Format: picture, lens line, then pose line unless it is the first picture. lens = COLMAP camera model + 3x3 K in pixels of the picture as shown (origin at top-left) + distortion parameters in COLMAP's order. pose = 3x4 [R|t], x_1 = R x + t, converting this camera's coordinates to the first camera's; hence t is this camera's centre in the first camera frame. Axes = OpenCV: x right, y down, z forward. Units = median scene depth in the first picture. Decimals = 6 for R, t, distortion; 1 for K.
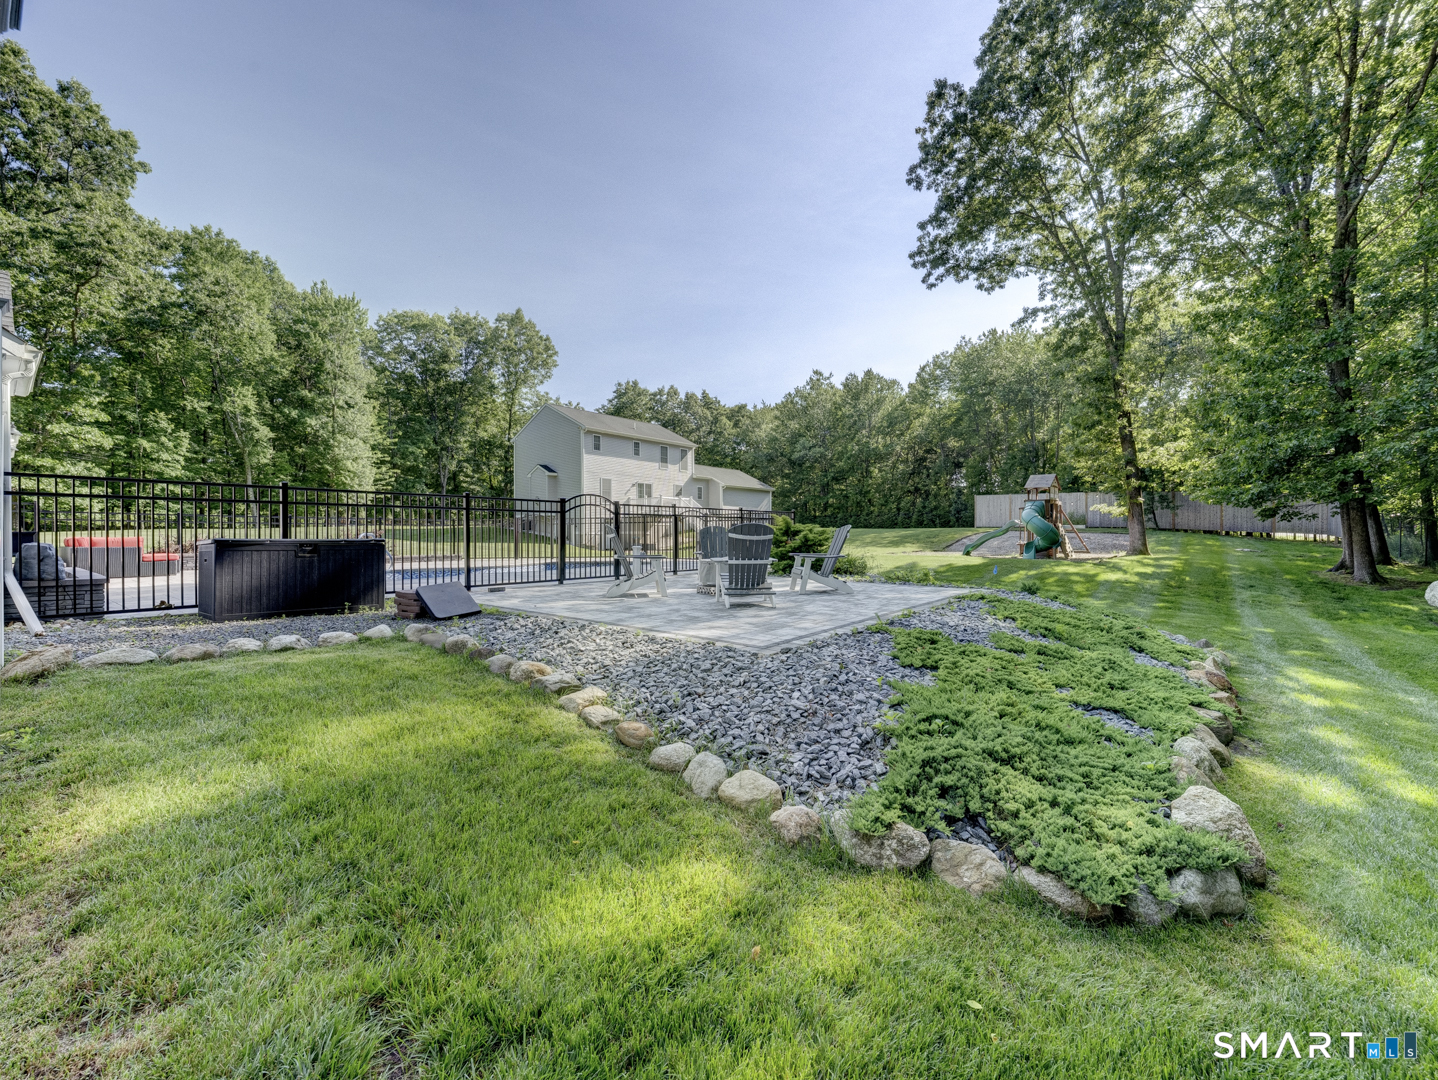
lens RADIAL K [[611.1, 0, 719.0], [0, 611.1, 540.0], [0, 0, 1]] dist [-0.014760, -0.000012]
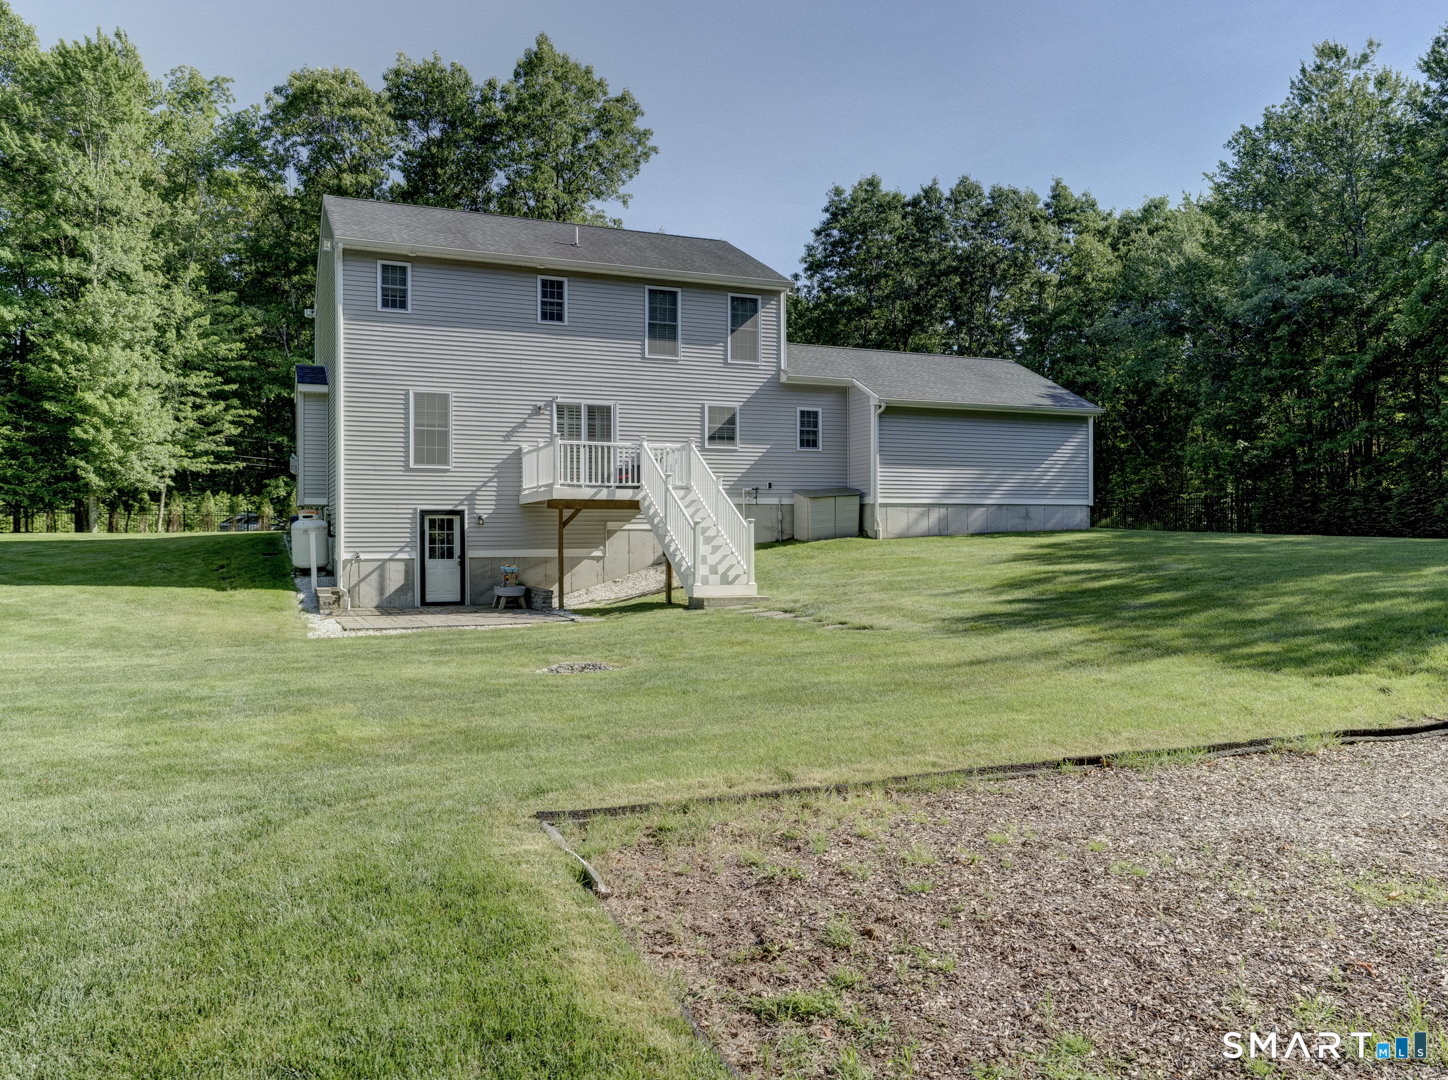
lens RADIAL K [[1091.8, 0, 724.0], [0, 1091.8, 540.0], [0, 0, 1]] dist [-0.006546, 0.004403]
pose [[0.882083, 0.003416, -0.471081, 0.153156], [-0.004461, 0.999989, -0.001102, -0.012637], [0.471072, 0.003074, 0.882089, 0.350617]]
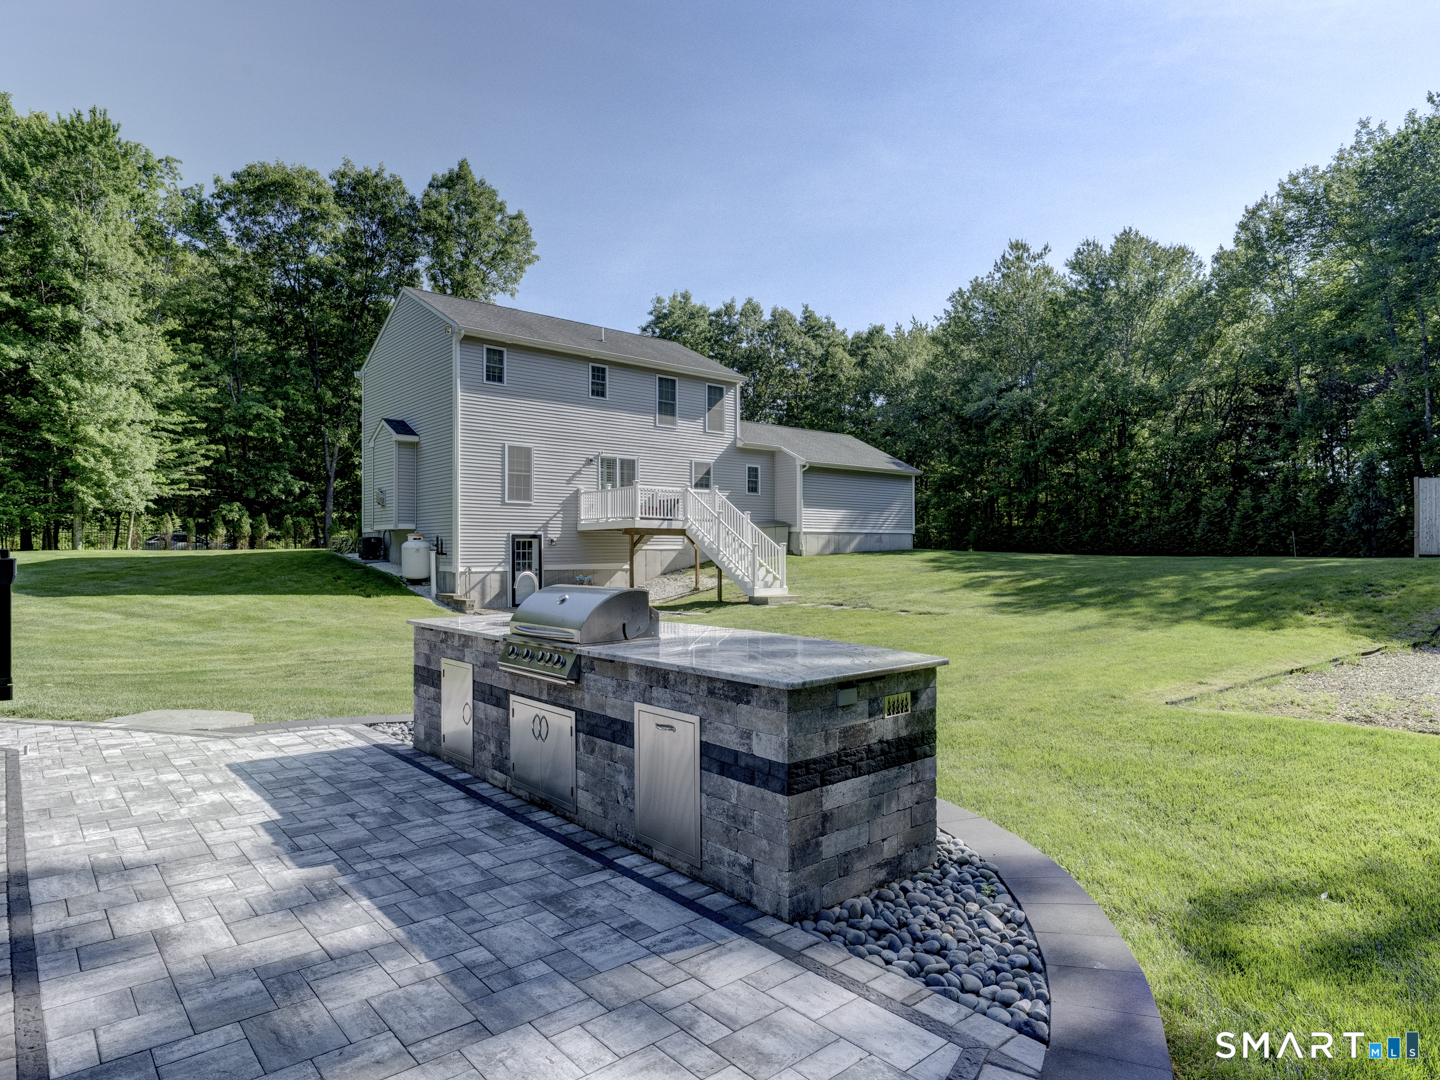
lens RADIAL K [[840.1, 0, 710.7], [0, 840.1, 549.2], [0, 0, 1]] dist [0.000488, 0.000481]
pose [[0.982329, 0.003527, -0.187128, 0.043493], [-0.005366, 0.999942, -0.009326, -0.013036], [0.187085, 0.010165, 0.982291, 0.271459]]
